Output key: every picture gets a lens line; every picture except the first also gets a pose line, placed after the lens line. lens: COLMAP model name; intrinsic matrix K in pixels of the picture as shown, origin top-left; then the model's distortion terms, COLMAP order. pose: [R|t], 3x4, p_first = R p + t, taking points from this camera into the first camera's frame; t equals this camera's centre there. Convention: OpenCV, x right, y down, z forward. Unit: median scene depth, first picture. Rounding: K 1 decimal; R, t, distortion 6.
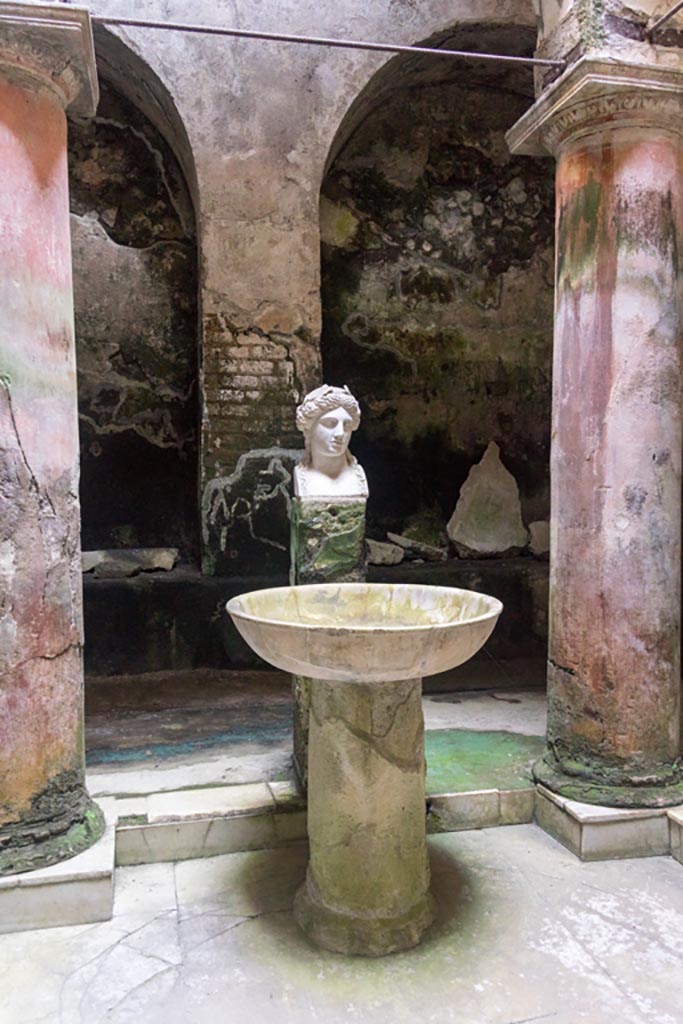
lens RADIAL K [[816.8, 0, 339.9], [0, 816.8, 523.1], [0, 0, 1]] dist [0.065078, -0.081517]
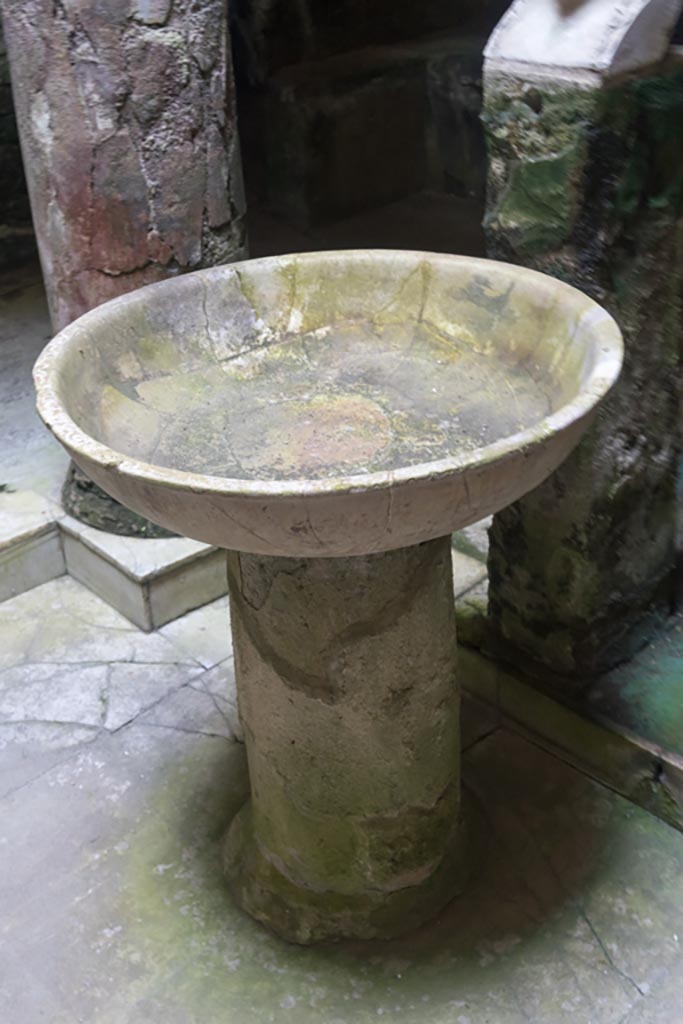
lens RADIAL K [[1279.4, 0, 339.0], [0, 1279.4, 465.5], [0, 0, 1]] dist [0.067011, 0.000000]
pose [[0.437946, 0.380788, -0.814374, 0.597369], [-0.016871, 0.909186, 0.416048, -0.126561], [0.898843, -0.168467, 0.404598, 0.626642]]
